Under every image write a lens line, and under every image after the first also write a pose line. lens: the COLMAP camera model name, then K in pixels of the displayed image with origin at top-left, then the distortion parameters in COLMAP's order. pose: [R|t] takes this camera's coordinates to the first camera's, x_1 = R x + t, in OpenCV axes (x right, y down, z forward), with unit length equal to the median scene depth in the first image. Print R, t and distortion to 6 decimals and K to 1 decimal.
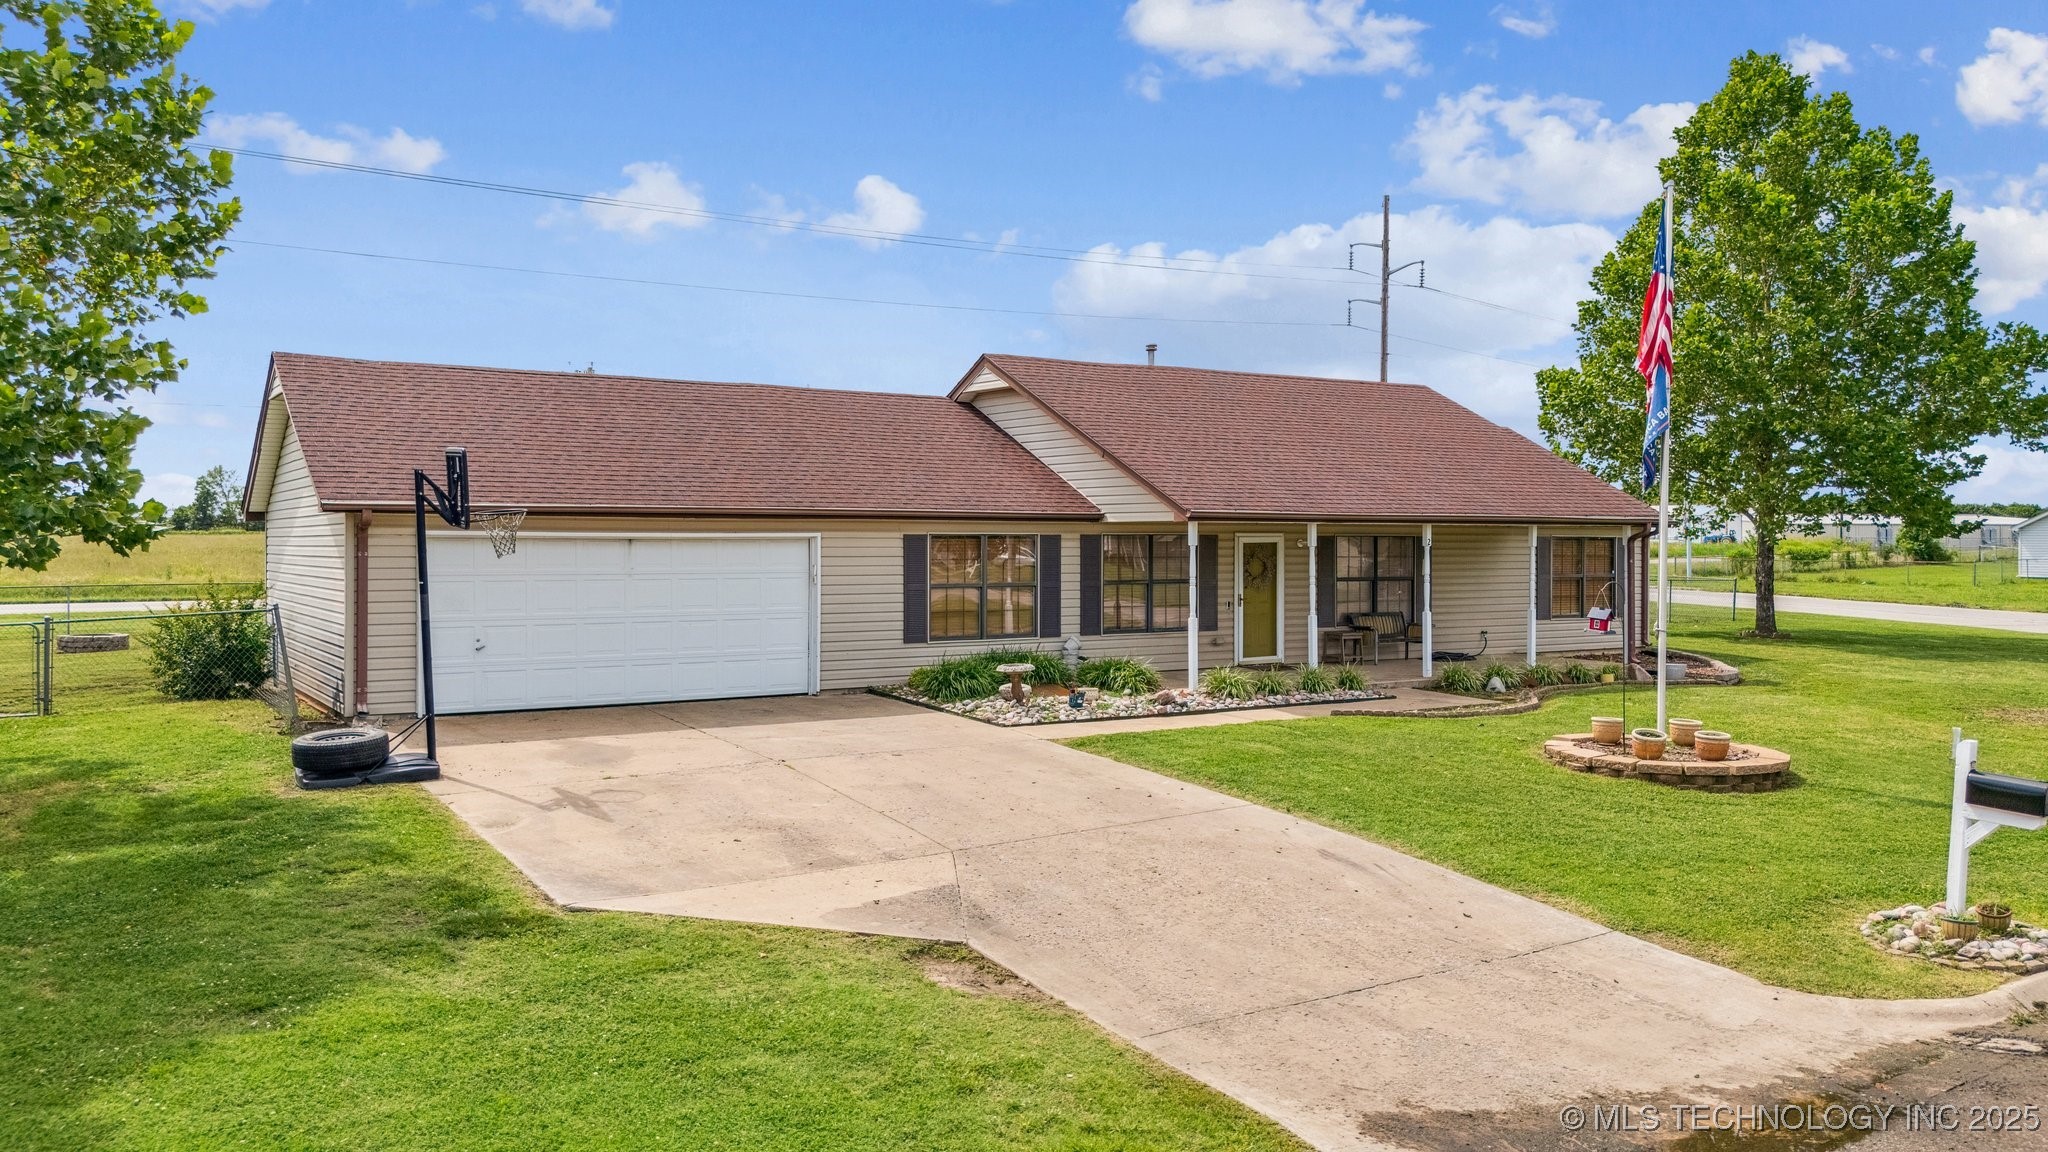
lens RADIAL K [[1532.9, 0, 1022.0], [0, 1532.9, 543.9], [0, 0, 1]] dist [0.049584, -0.000385]
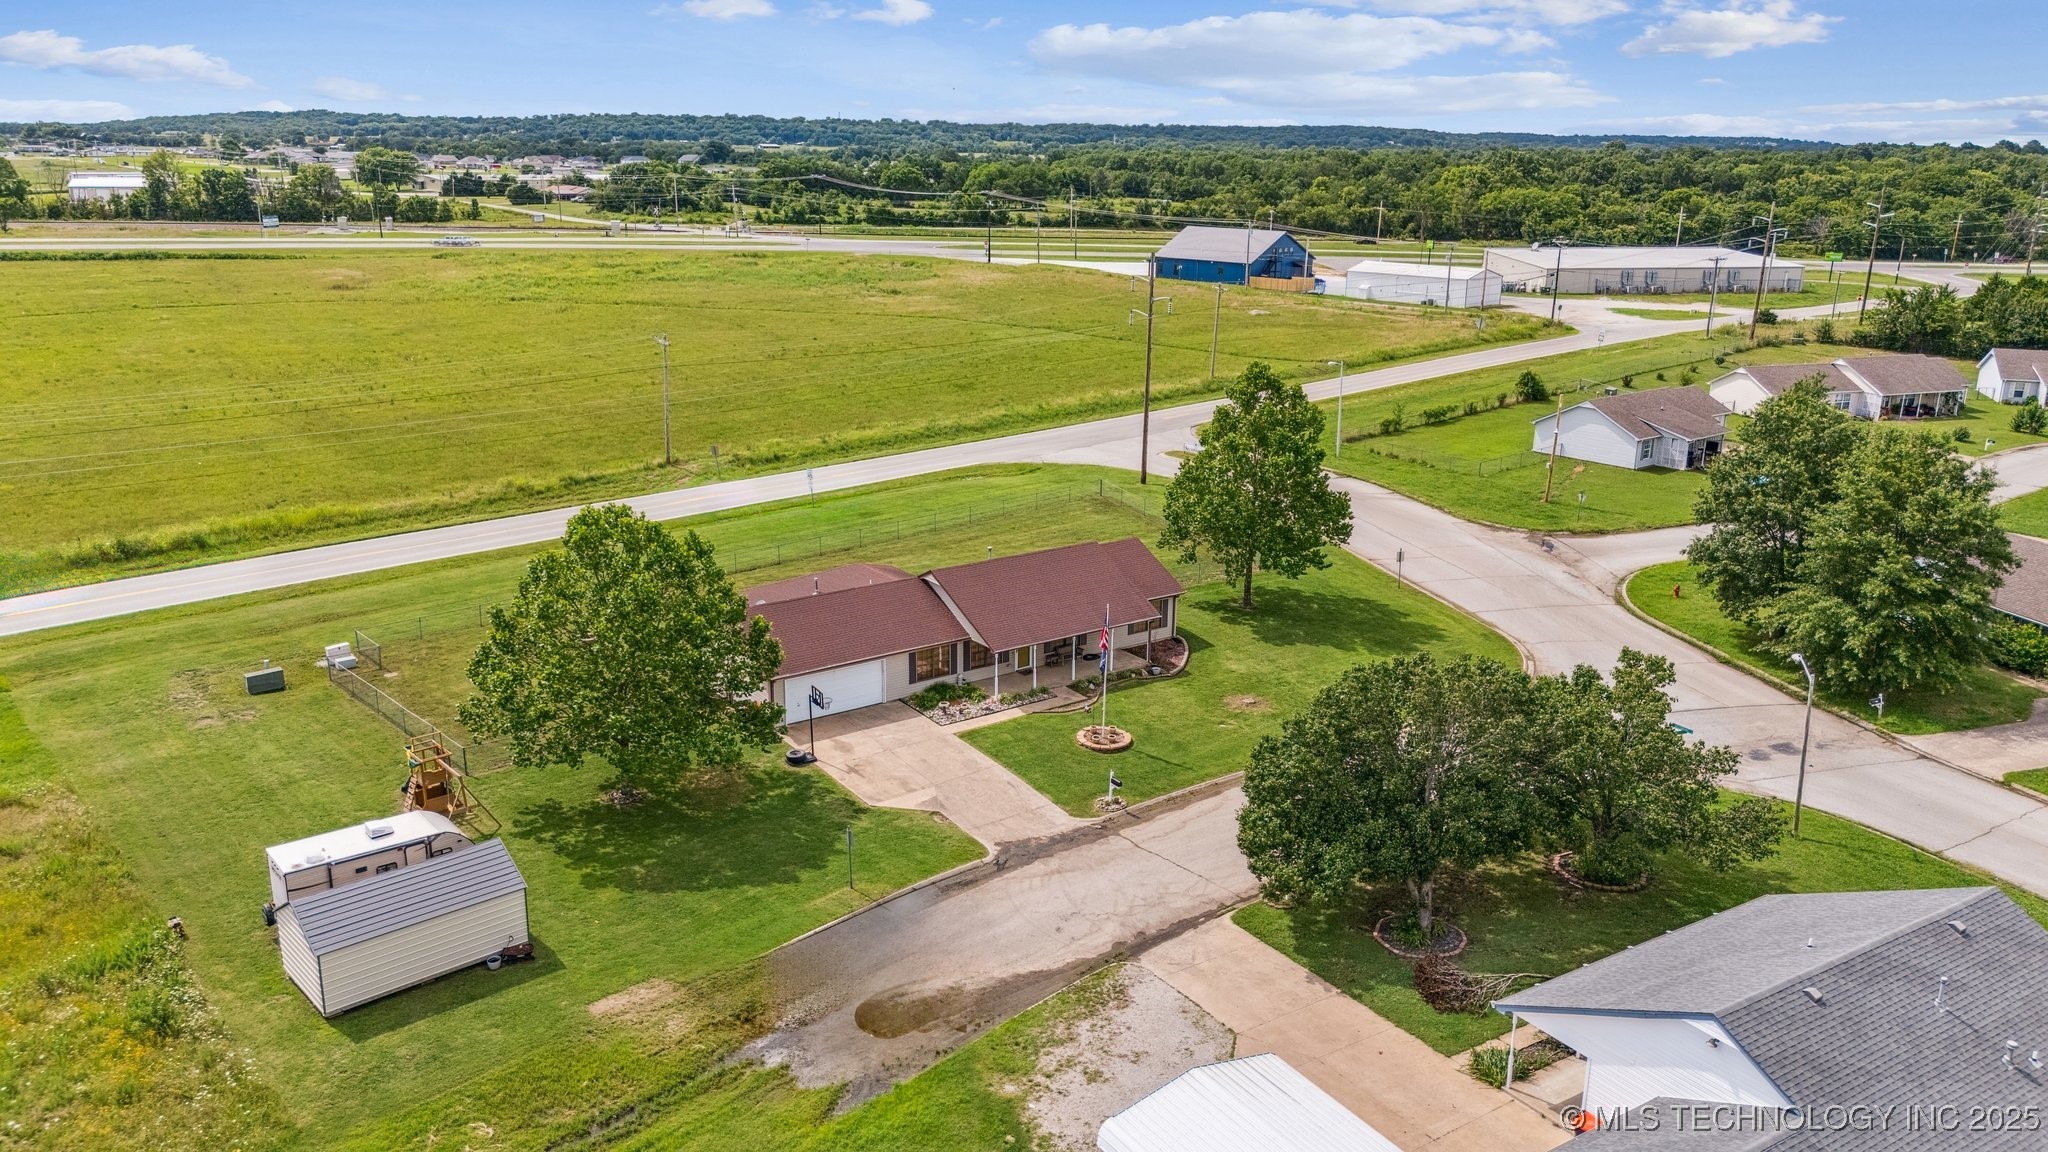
lens RADIAL K [[1522.2, 0, 1026.2], [0, 1522.2, 573.7], [0, 0, 1]] dist [0.024101, -0.003688]
pose [[0.997967, -0.008526, 0.063166, -0.030393], [-0.008795, 0.963115, 0.268947, -1.007410], [-0.063129, -0.268956, 0.961081, -2.020329]]
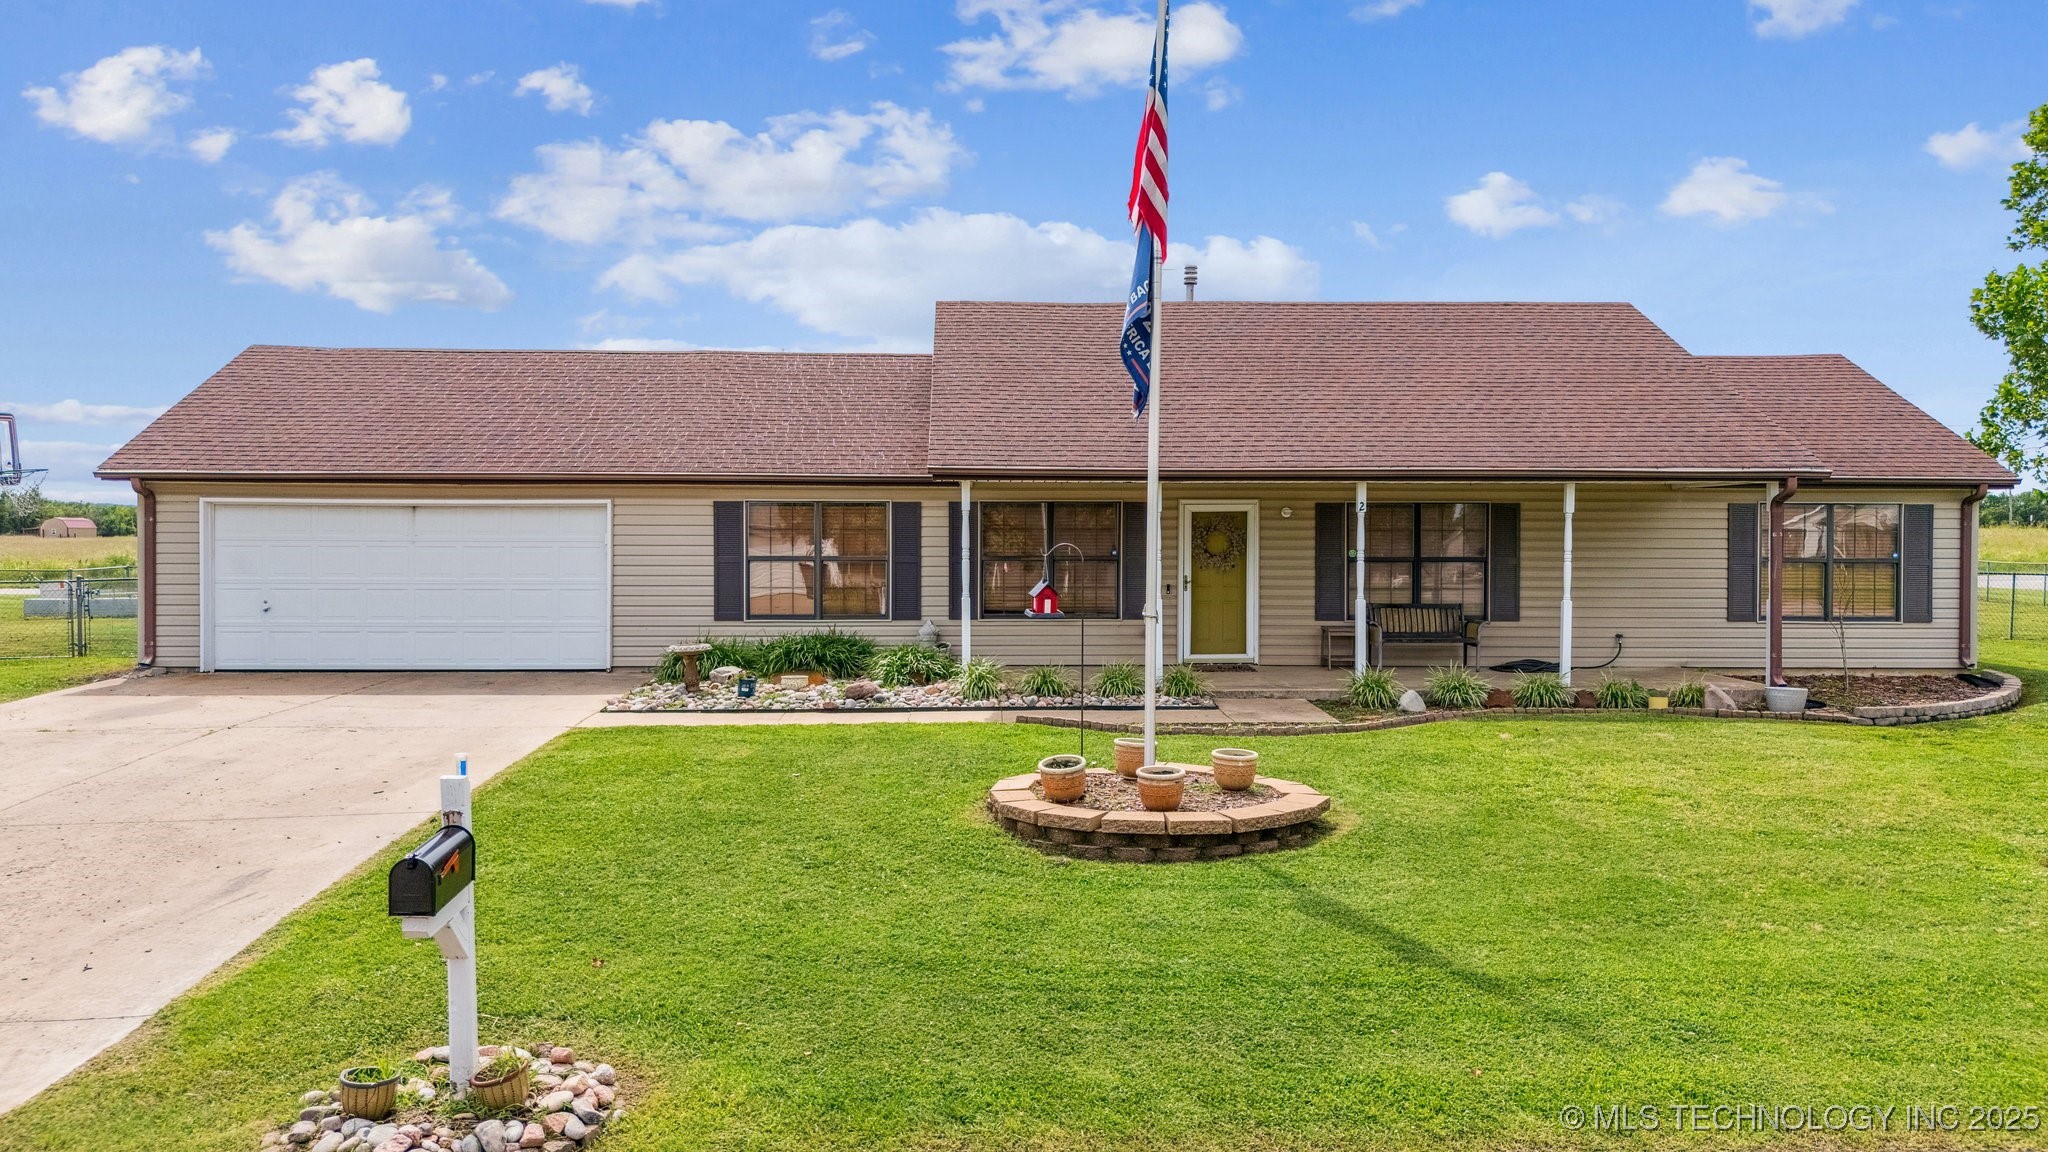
lens RADIAL K [[1522.2, 0, 1026.2], [0, 1522.2, 573.7], [0, 0, 1]] dist [0.024101, -0.003688]
pose [[0.862712, 0.010588, -0.505585, 0.512989], [-0.001936, 0.999843, 0.017635, 0.019430], [0.505692, -0.014235, 0.862596, 0.292796]]
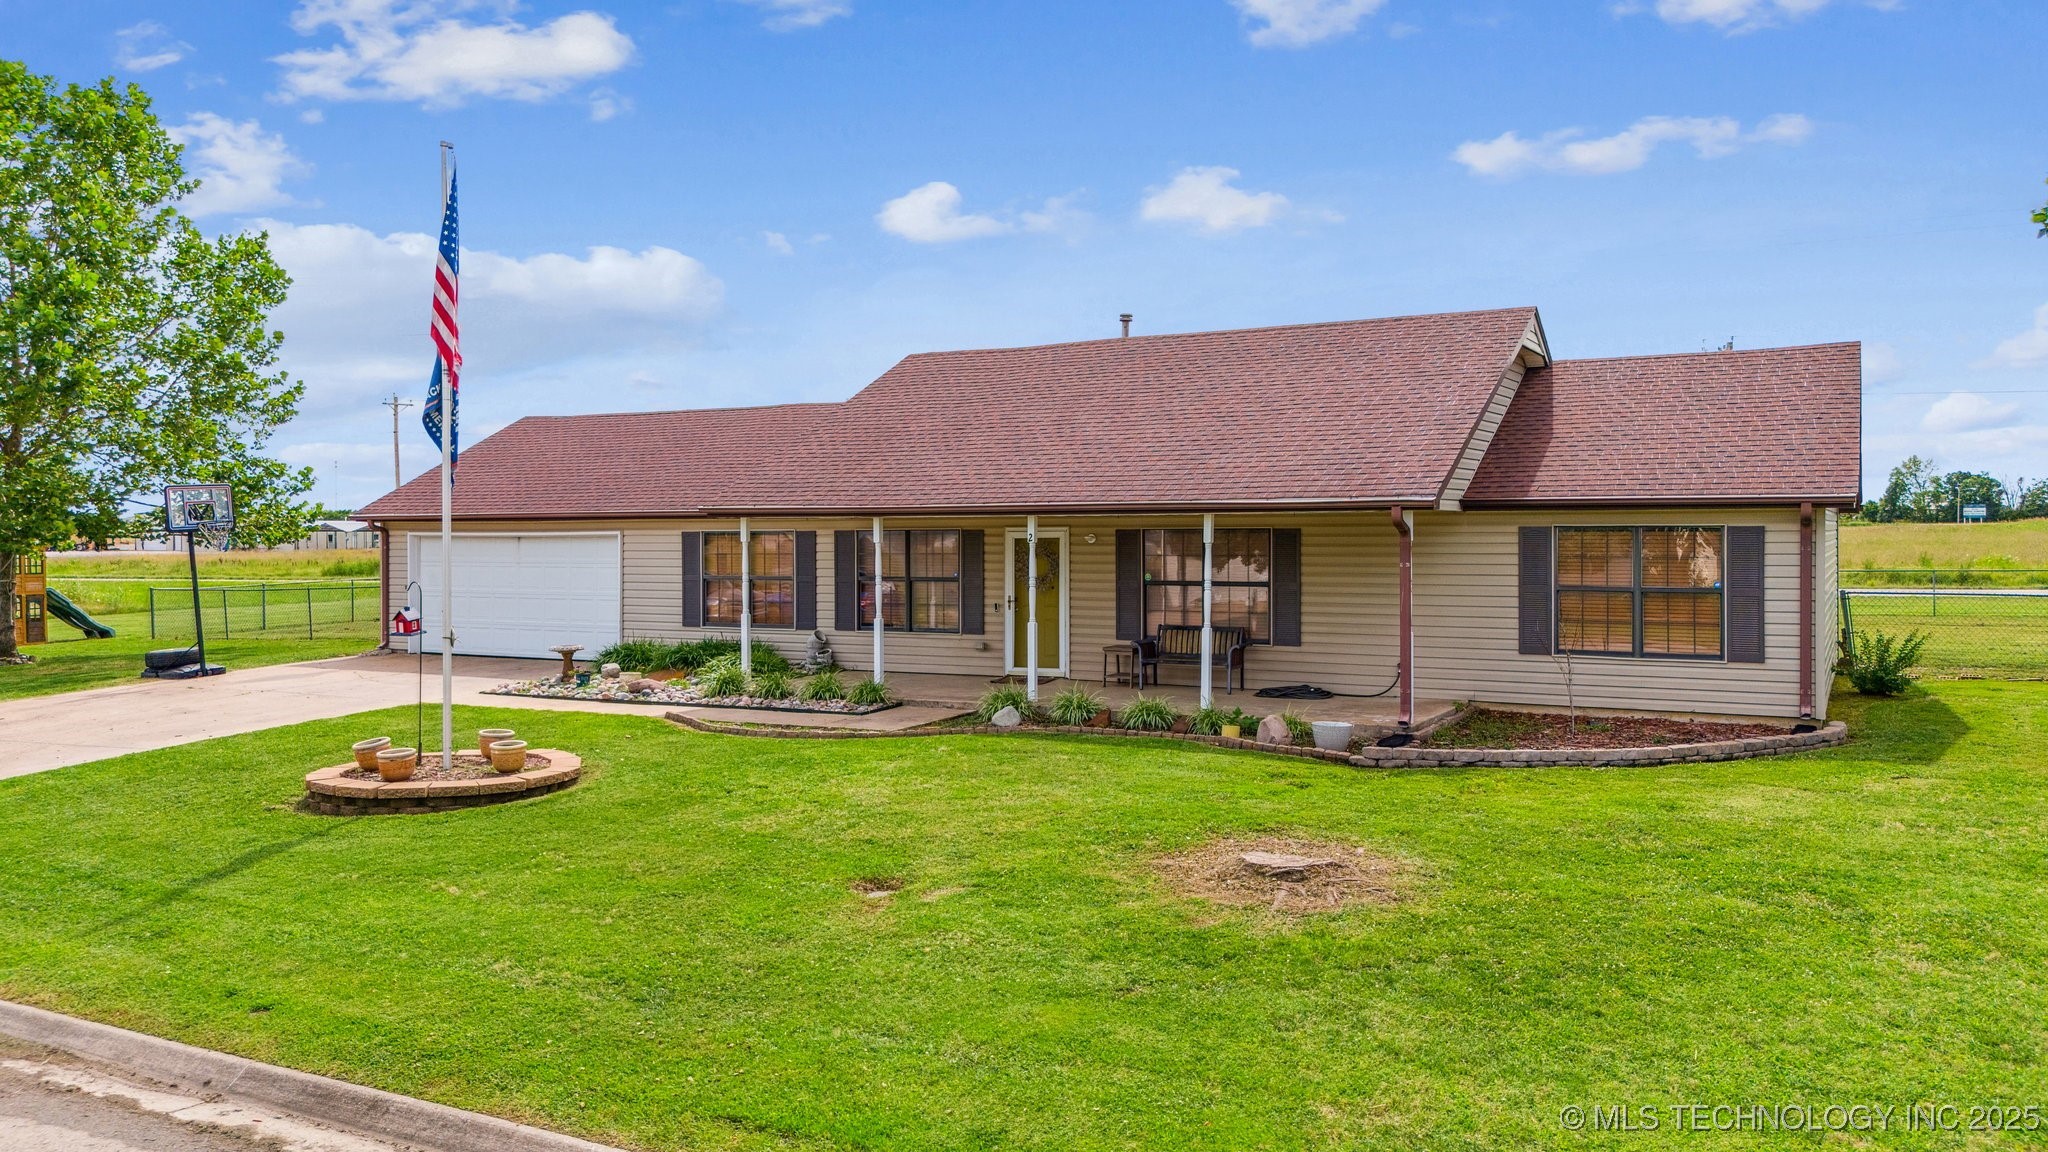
lens RADIAL K [[1532.9, 0, 1022.0], [0, 1532.9, 543.9], [0, 0, 1]] dist [0.049584, -0.000385]
pose [[0.495809, 0.000941, -0.868431, 0.995181], [0.001754, 0.999996, 0.002085, 0.000900], [0.868430, -0.002557, 0.495805, 0.613381]]
